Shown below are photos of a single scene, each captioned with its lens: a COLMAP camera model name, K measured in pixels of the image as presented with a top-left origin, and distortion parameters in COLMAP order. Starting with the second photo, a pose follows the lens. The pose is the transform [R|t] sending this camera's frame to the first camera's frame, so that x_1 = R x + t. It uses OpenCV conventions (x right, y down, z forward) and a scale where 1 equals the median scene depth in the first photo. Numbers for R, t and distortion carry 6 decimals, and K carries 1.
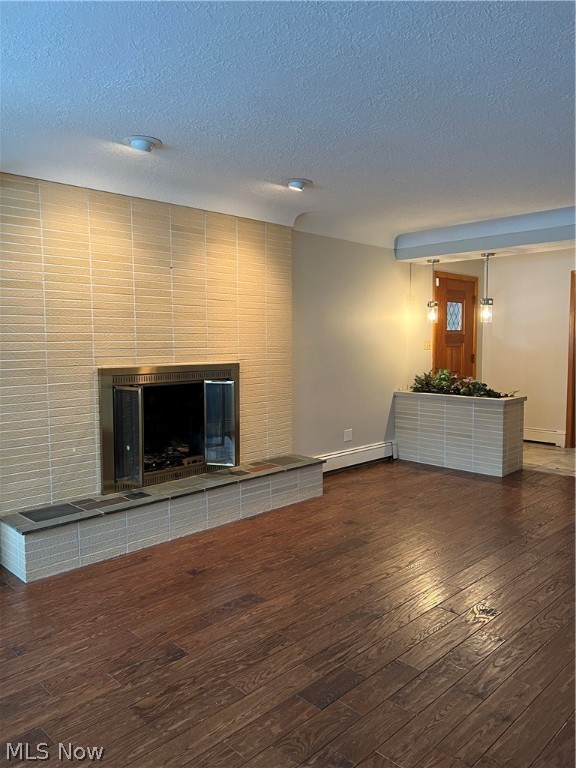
lens RADIAL K [[582.8, 0, 276.3], [0, 582.8, 378.1], [0, 0, 1]] dist [0.029969, -0.009923]
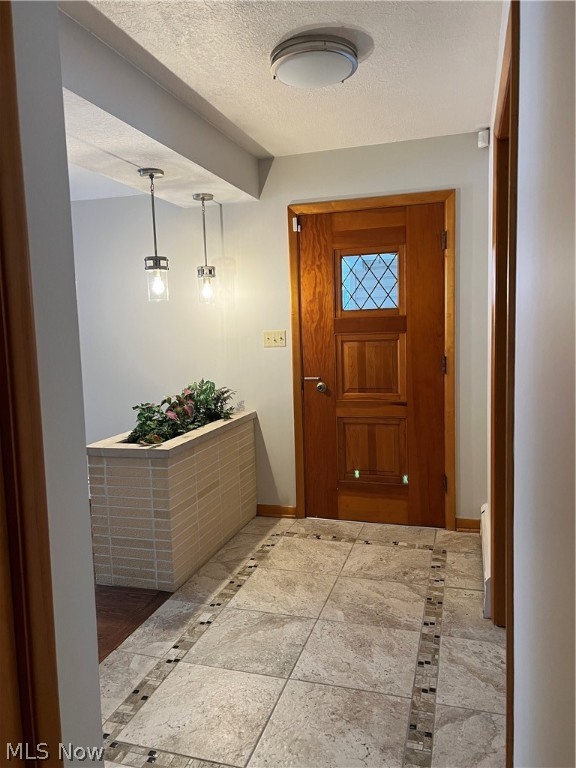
lens RADIAL K [[582.8, 0, 276.3], [0, 582.8, 378.1], [0, 0, 1]] dist [0.029969, -0.009923]
pose [[0.464115, 0.077850, -0.882347, 0.734805], [-0.034131, 0.996962, 0.070010, -0.054639], [0.885117, -0.002377, 0.465362, 0.694189]]
